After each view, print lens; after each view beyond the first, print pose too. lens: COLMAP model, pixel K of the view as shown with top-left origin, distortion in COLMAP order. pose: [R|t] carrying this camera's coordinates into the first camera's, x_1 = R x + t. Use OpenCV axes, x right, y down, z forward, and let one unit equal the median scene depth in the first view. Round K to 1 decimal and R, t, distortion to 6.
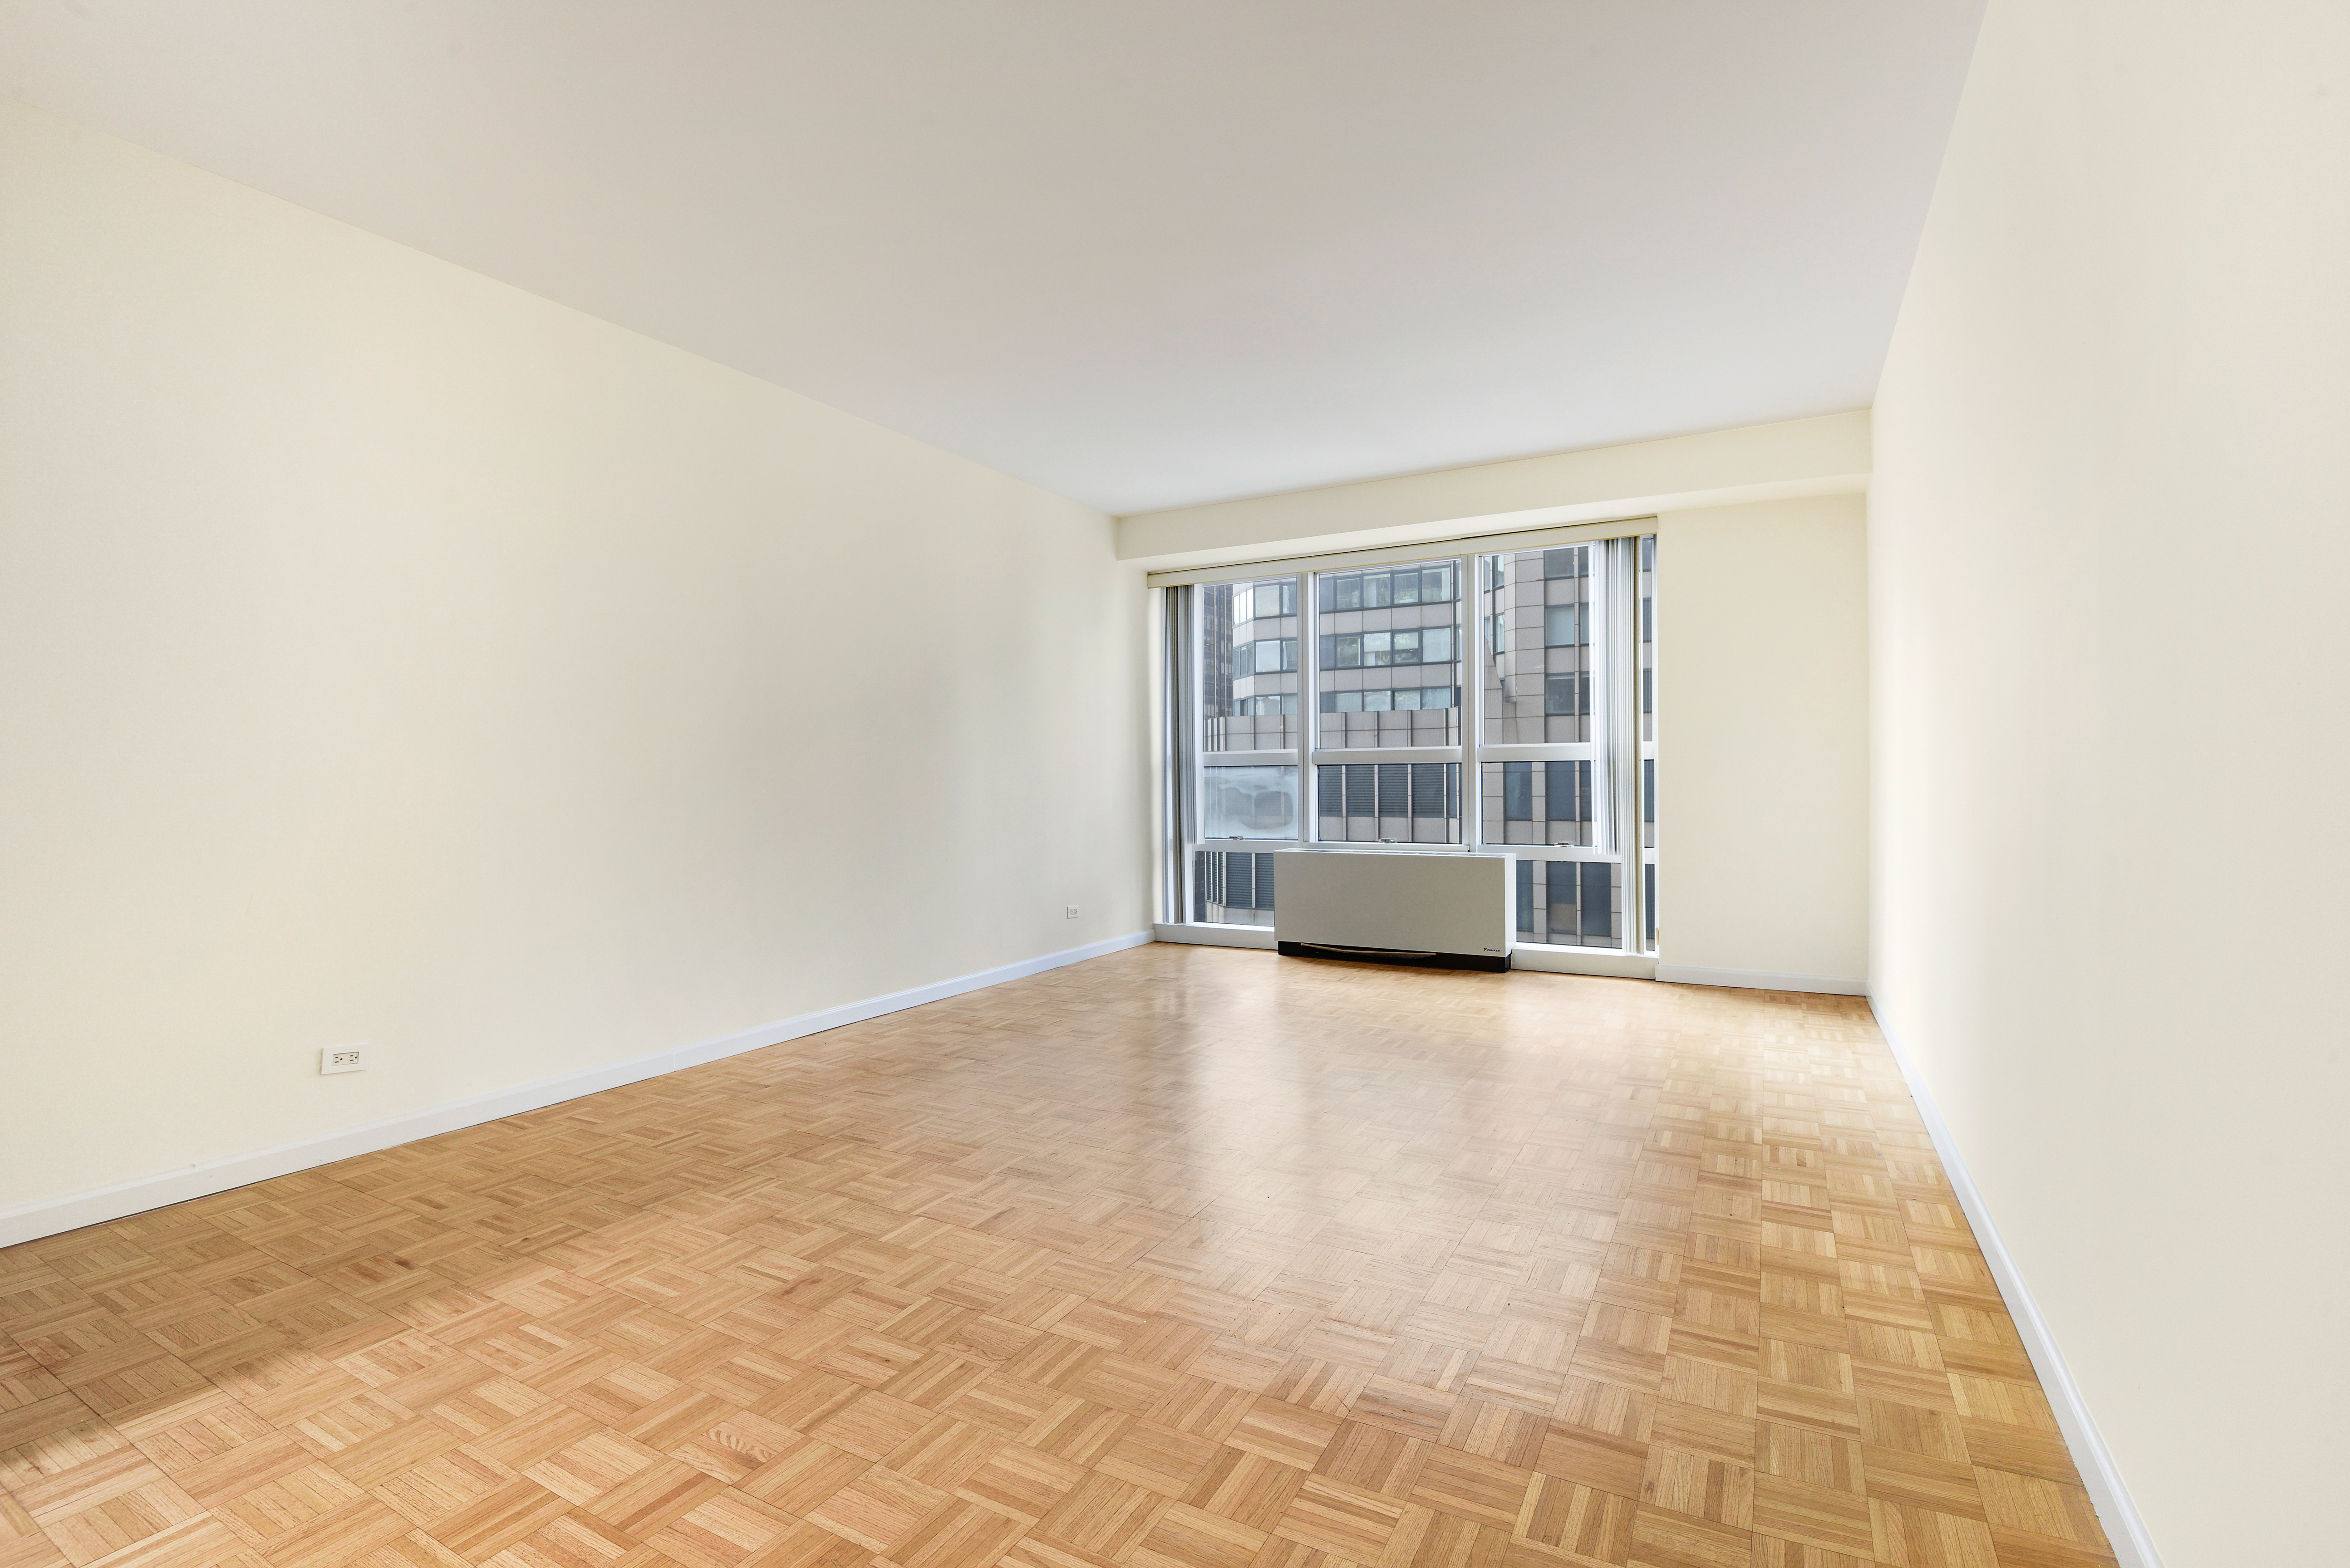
lens RADIAL K [[1084.1, 0, 1185.2], [0, 1084.1, 785.4], [0, 0, 1]] dist [-0.030466, -0.005079]
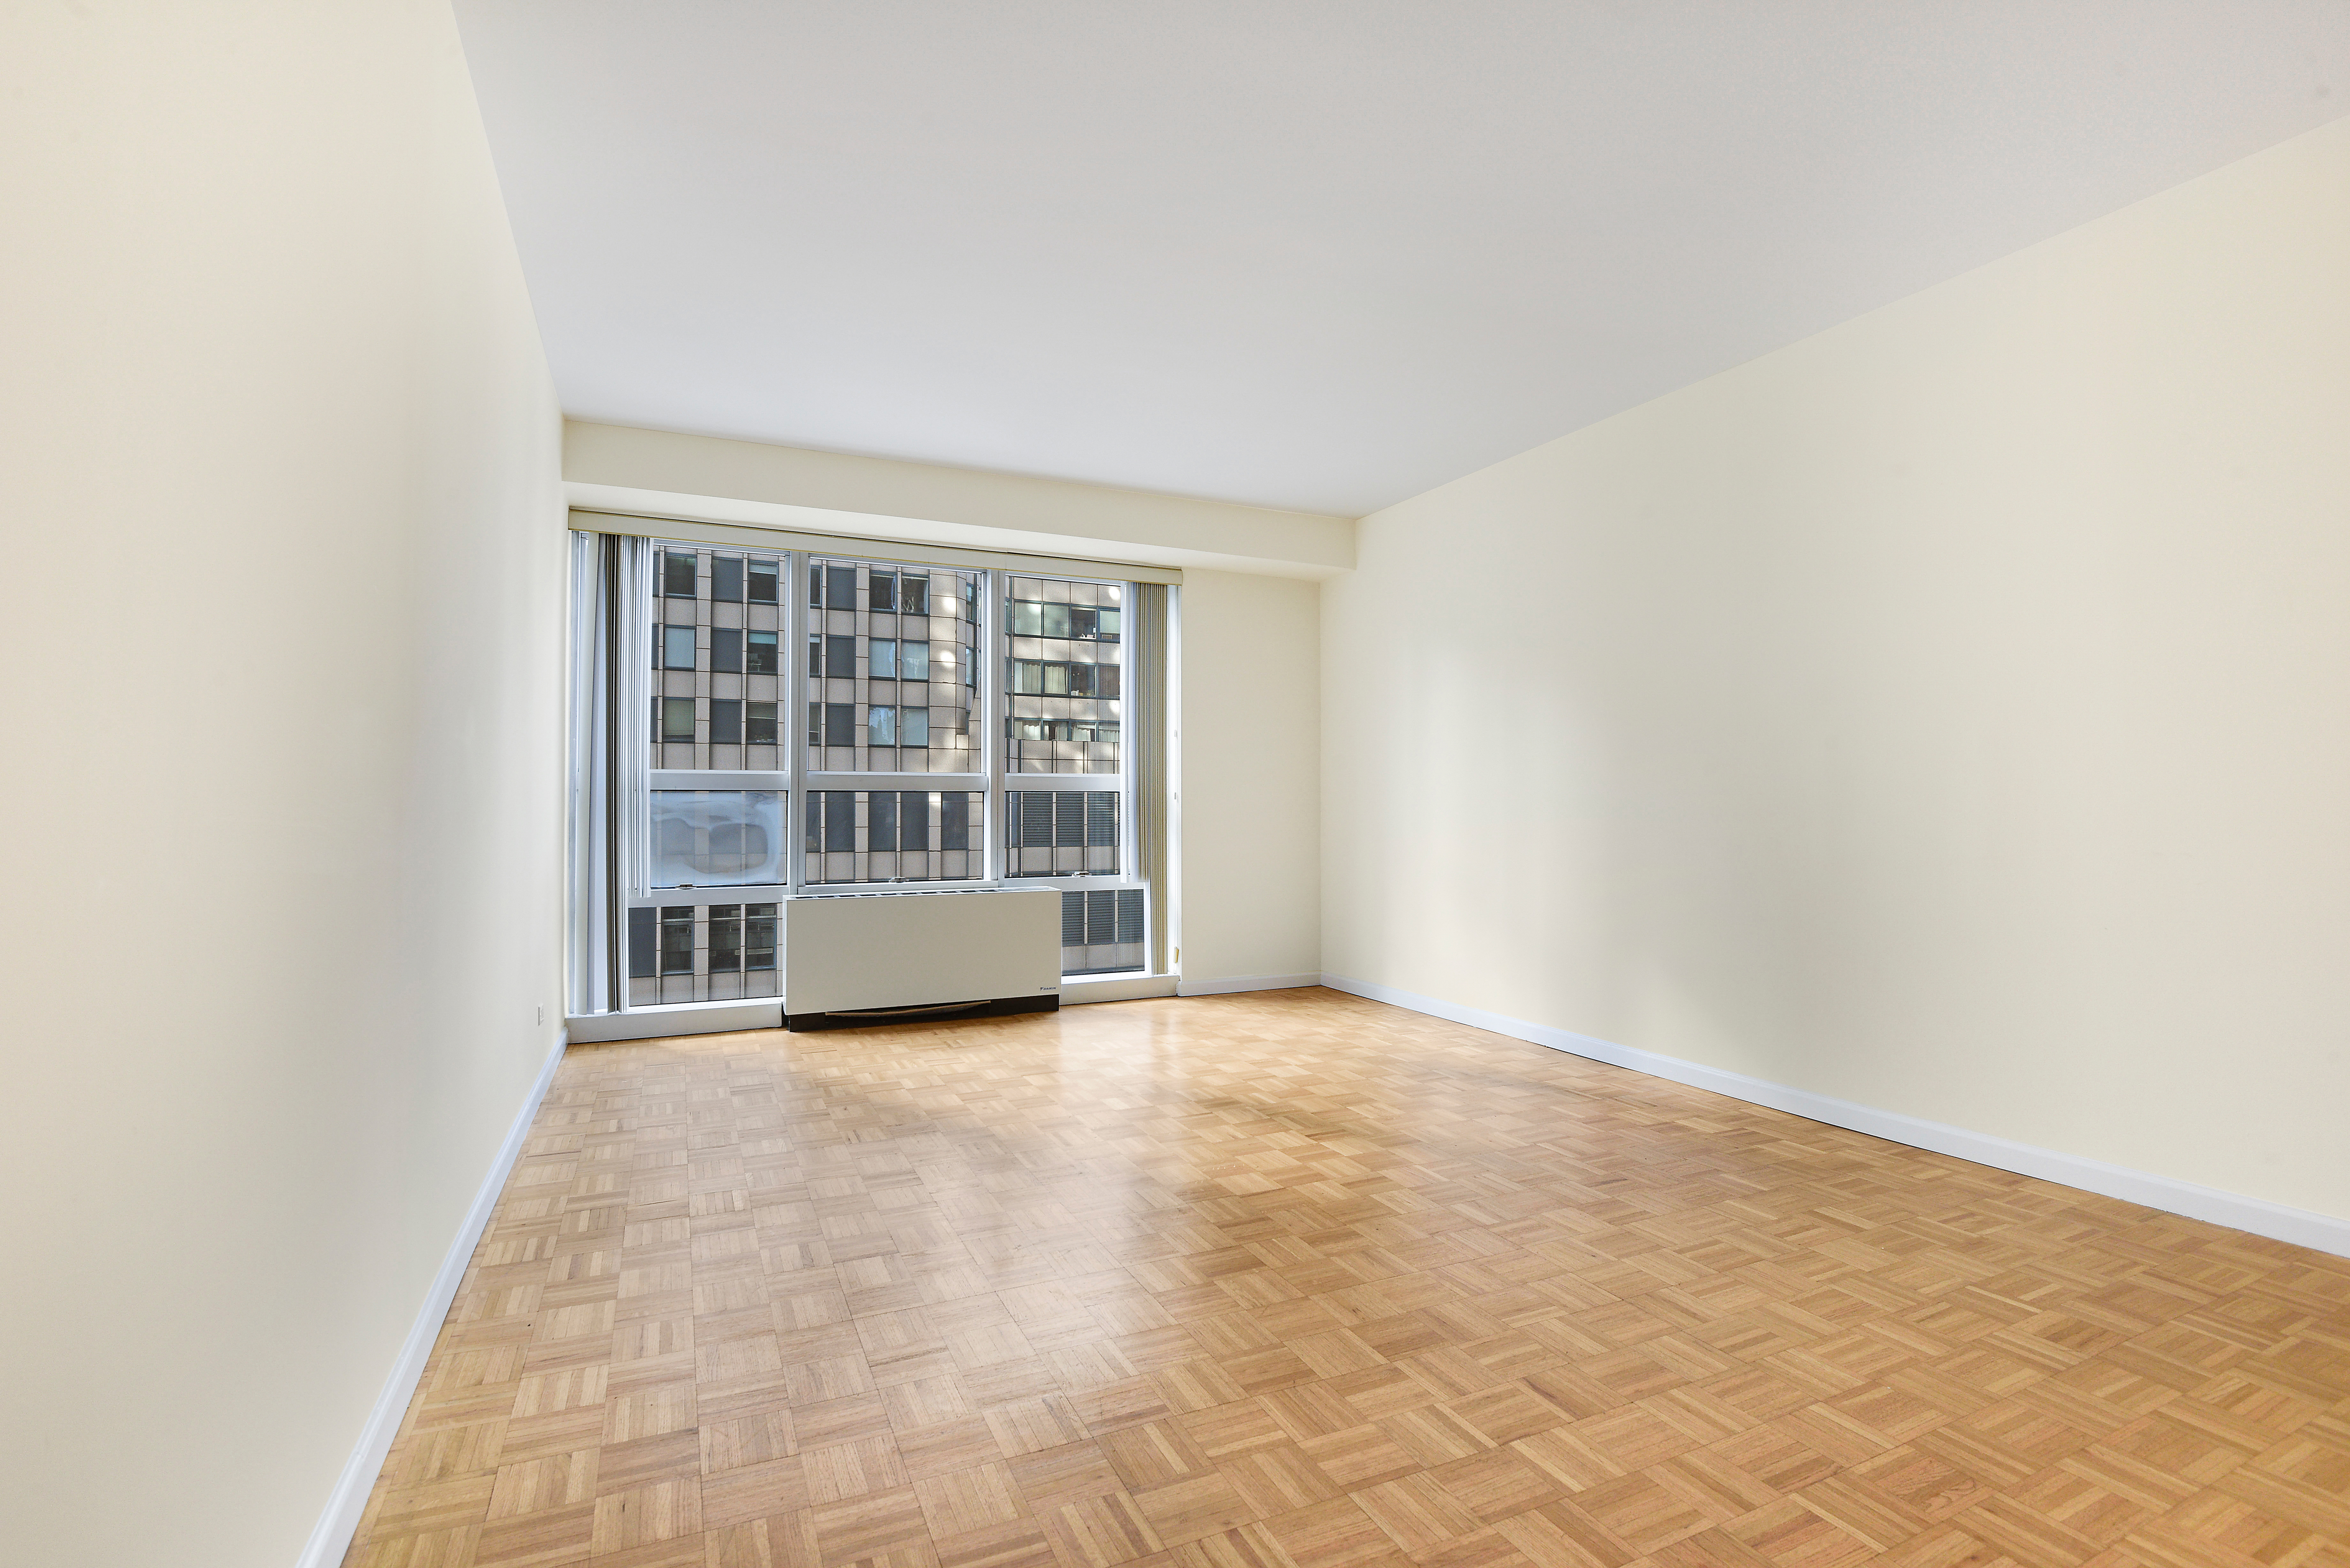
lens RADIAL K [[1084.1, 0, 1175.4], [0, 1084.1, 779.0], [0, 0, 1]] dist [-0.030466, -0.005079]
pose [[0.594475, 0.028411, 0.803612, -0.469082], [0.000620, 0.999359, -0.035790, 0.001495], [-0.804114, 0.021775, 0.594077, 0.382894]]
